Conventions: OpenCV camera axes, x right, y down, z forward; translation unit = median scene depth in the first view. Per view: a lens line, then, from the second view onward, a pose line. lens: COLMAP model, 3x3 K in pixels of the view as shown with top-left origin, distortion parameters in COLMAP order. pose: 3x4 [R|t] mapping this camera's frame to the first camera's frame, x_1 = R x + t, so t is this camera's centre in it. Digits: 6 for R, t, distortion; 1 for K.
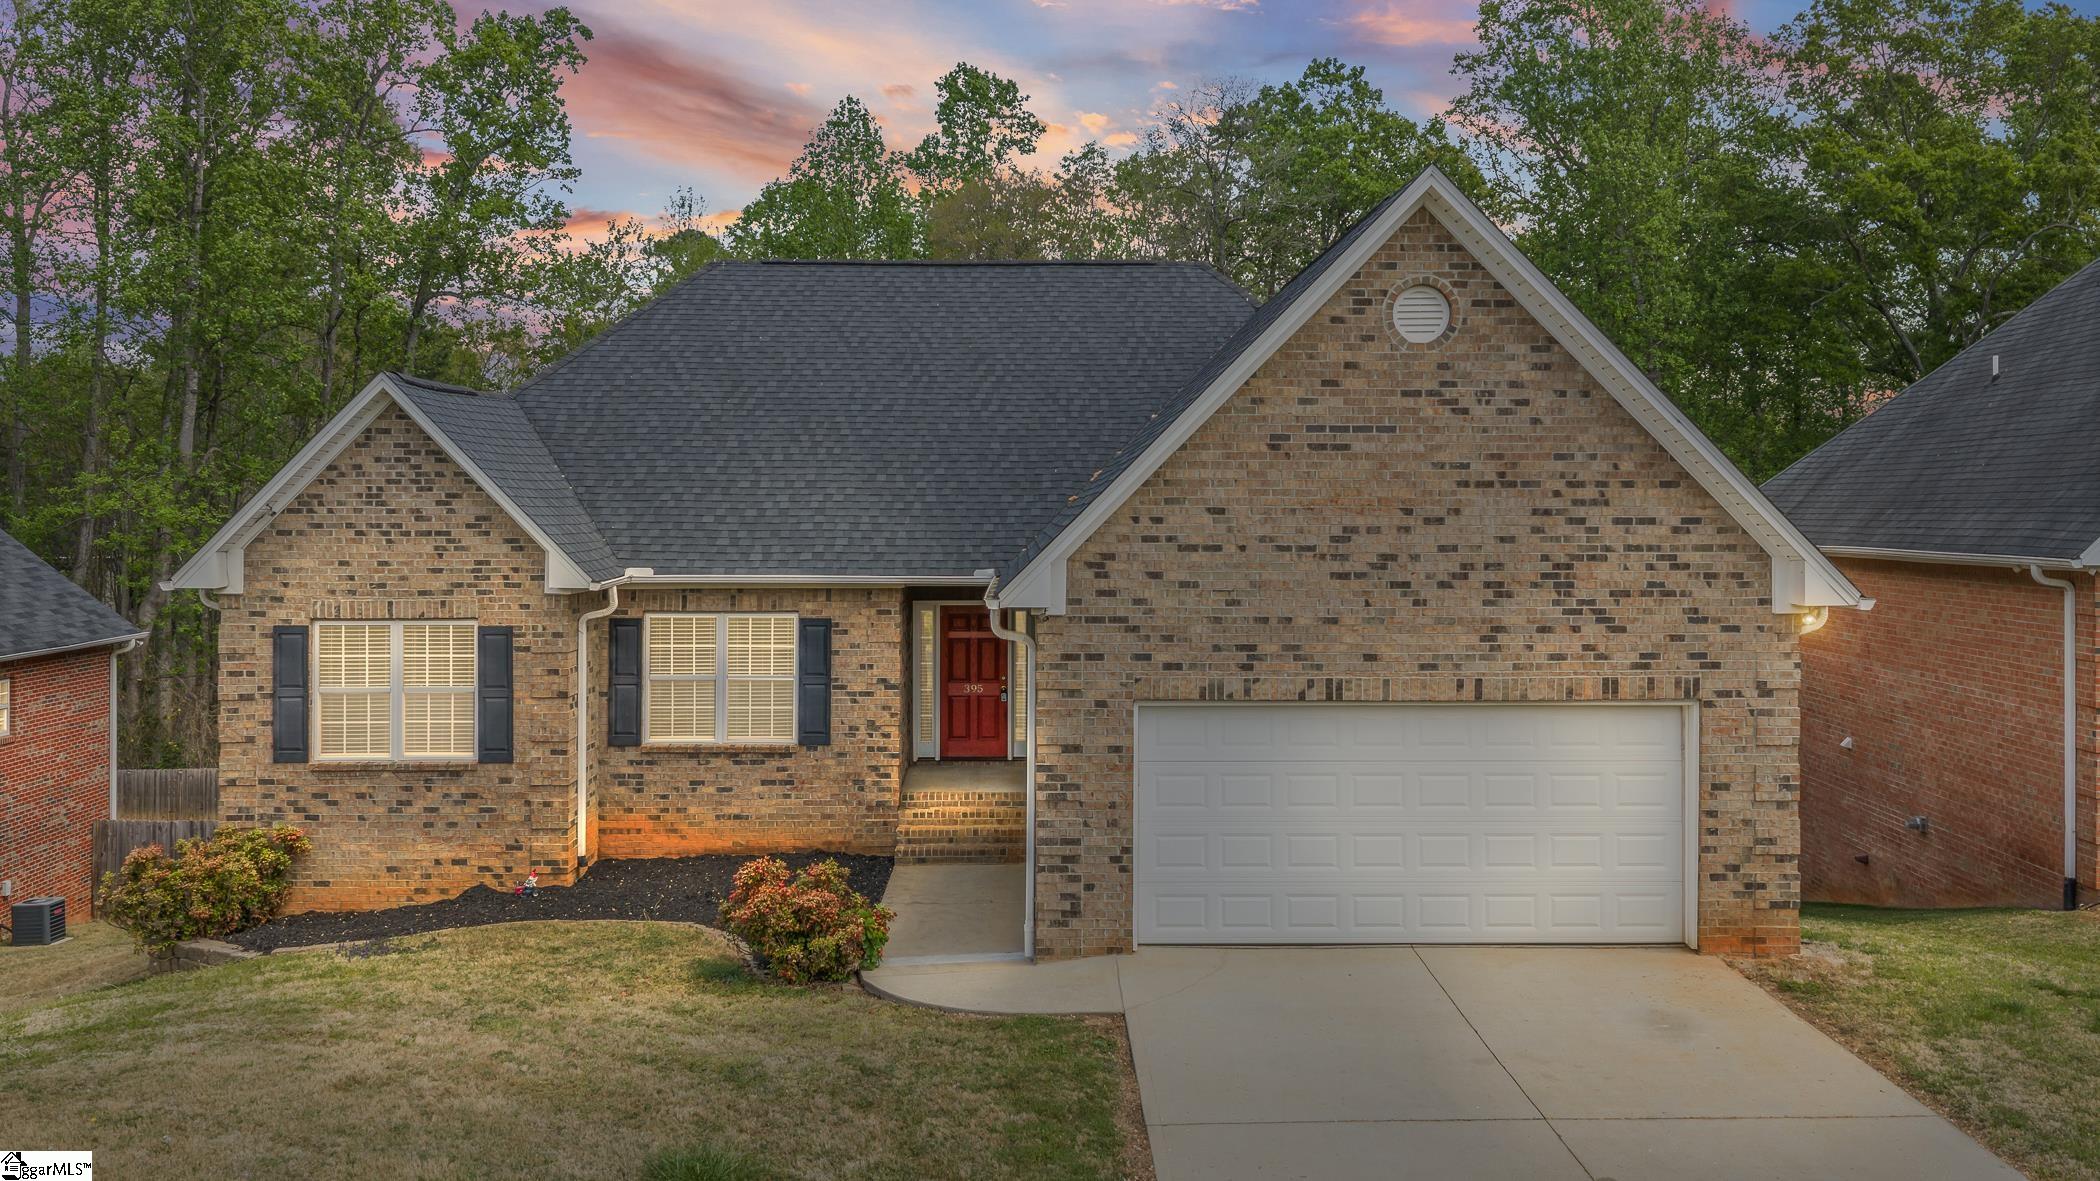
lens RADIAL K [[1701.1, 0, 1051.8], [0, 1701.1, 583.7], [0, 0, 1]] dist [-0.006682, -0.004348]
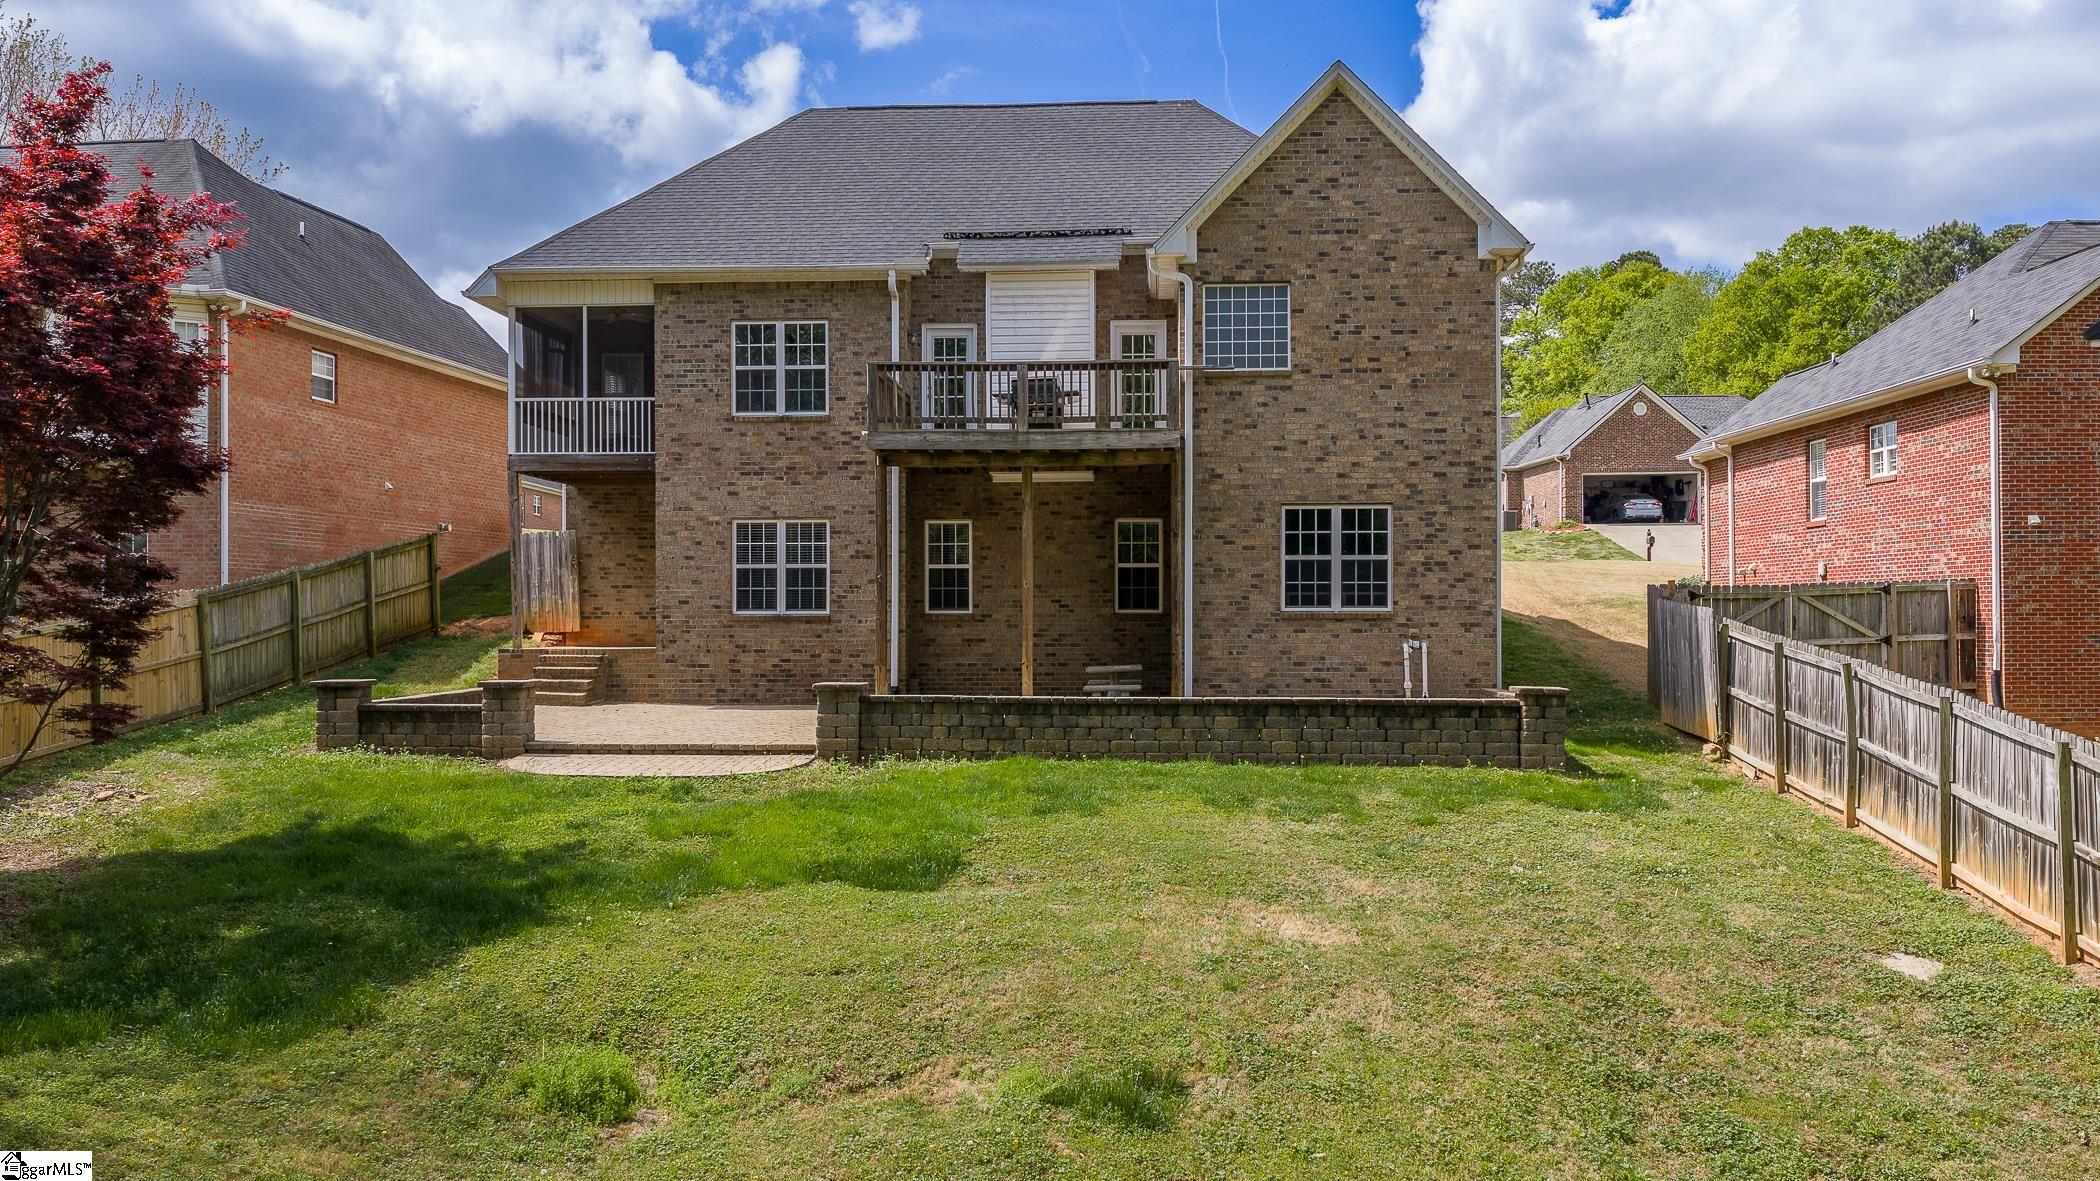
lens RADIAL K [[1701.1, 0, 1048.7], [0, 1701.1, 583.6], [0, 0, 1]] dist [-0.006682, -0.004348]
pose [[-0.997529, 0.006023, 0.069992, -0.183683], [0.007339, 0.999801, 0.018557, 0.149815], [-0.069866, 0.019025, -0.997375, 2.336619]]
